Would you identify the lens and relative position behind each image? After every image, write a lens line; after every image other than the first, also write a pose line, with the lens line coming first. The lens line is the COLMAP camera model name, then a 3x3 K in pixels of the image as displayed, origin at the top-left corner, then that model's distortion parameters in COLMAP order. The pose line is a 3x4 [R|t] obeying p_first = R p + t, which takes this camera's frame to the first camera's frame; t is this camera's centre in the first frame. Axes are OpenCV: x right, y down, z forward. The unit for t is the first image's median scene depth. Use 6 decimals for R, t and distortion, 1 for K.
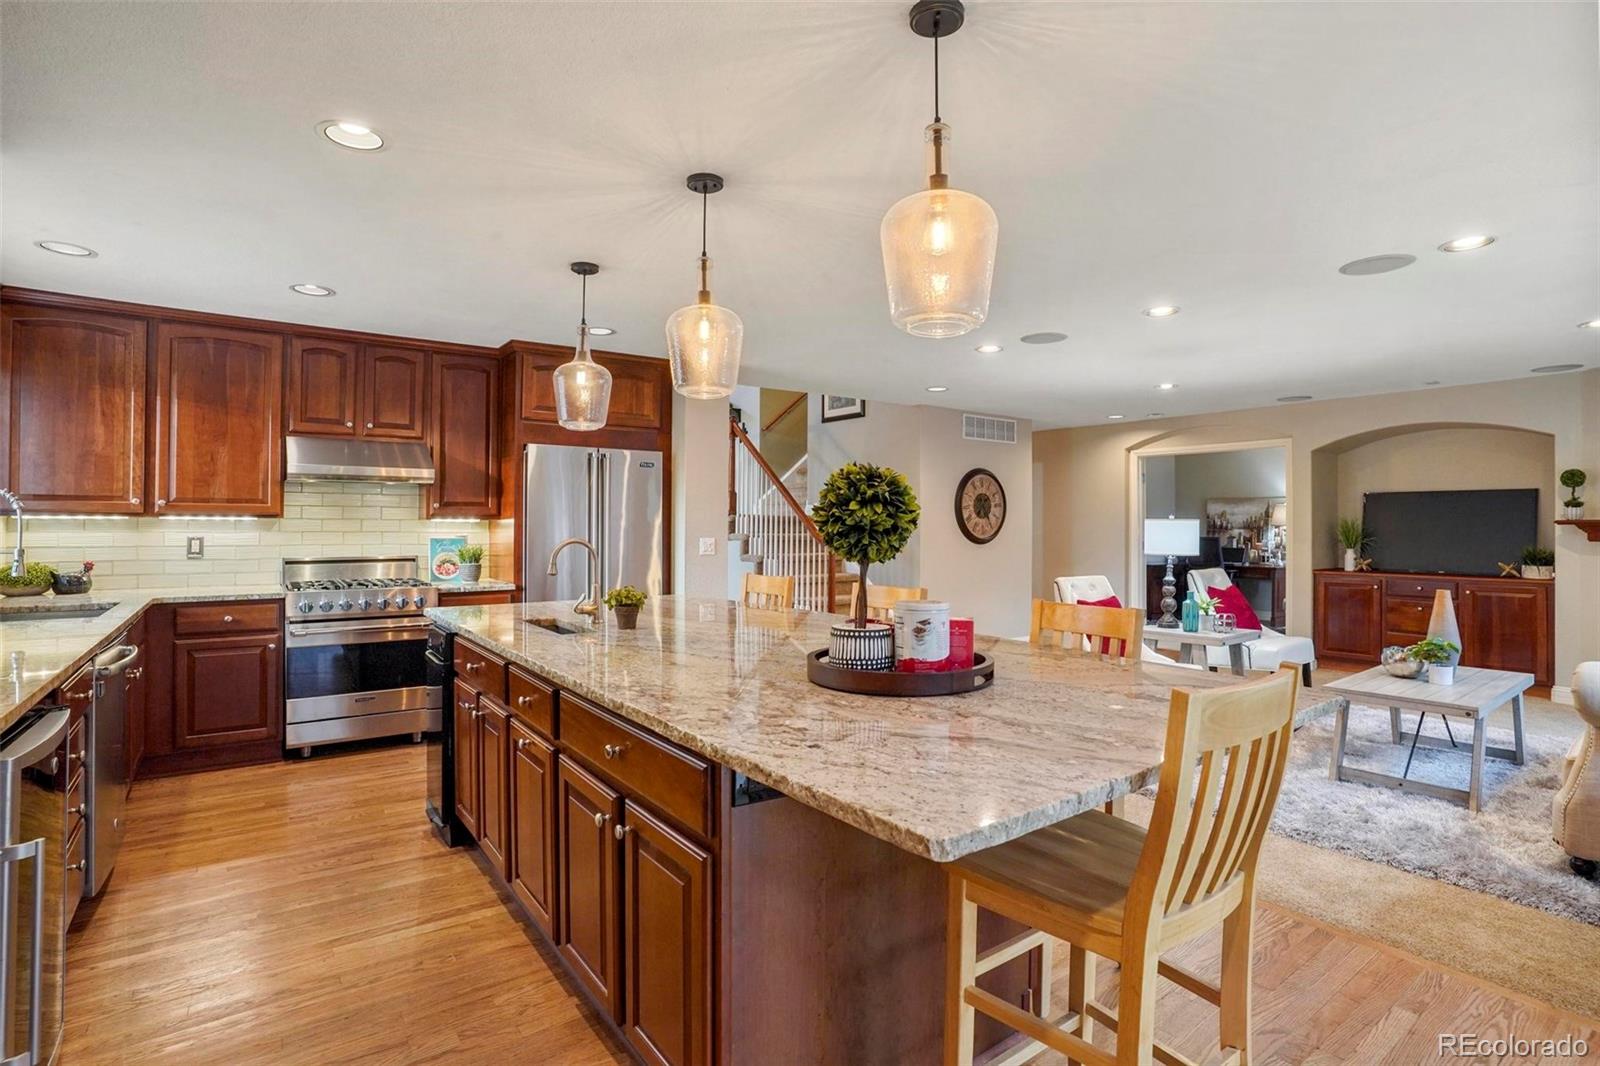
lens RADIAL K [[815.0, 0, 794.1], [0, 815.0, 526.9], [0, 0, 1]] dist [-0.024606, 0.007935]
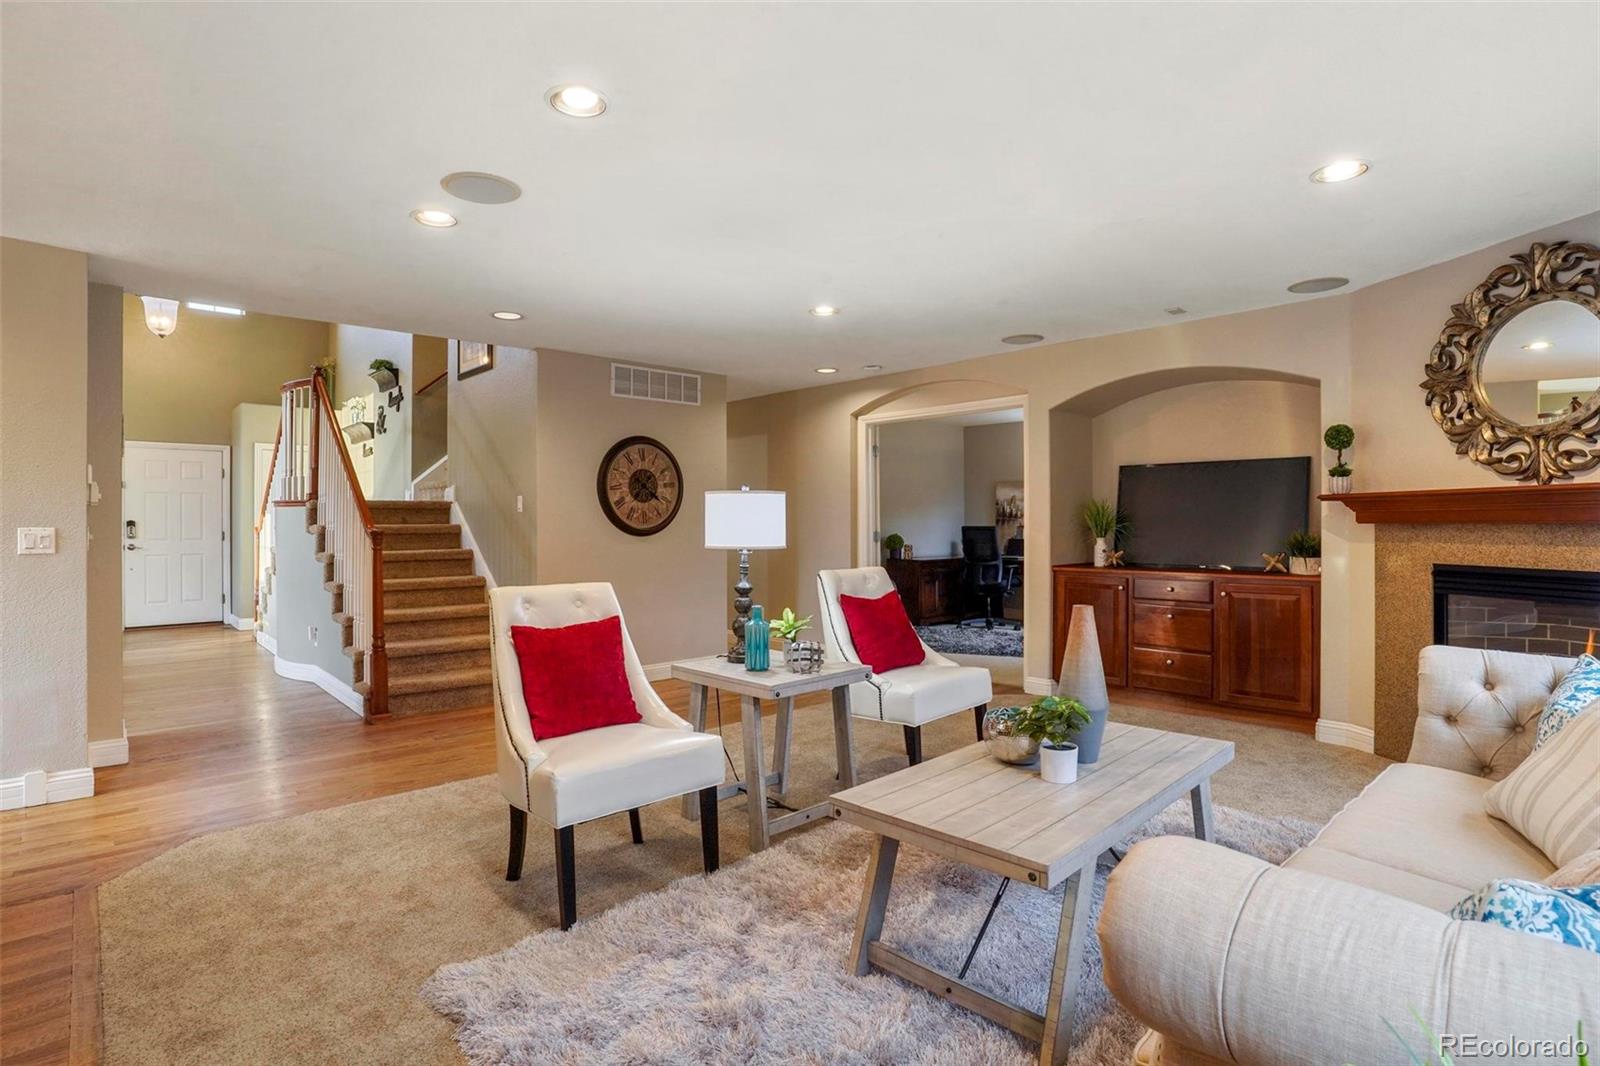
lens RADIAL K [[815.0, 0, 800.8], [0, 815.0, 533.2], [0, 0, 1]] dist [-0.024606, 0.007935]
pose [[0.992269, -0.010357, 0.123674, 0.316375], [0.008749, 0.999870, 0.013536, 0.009977], [-0.123798, -0.012349, 0.992231, 0.266342]]
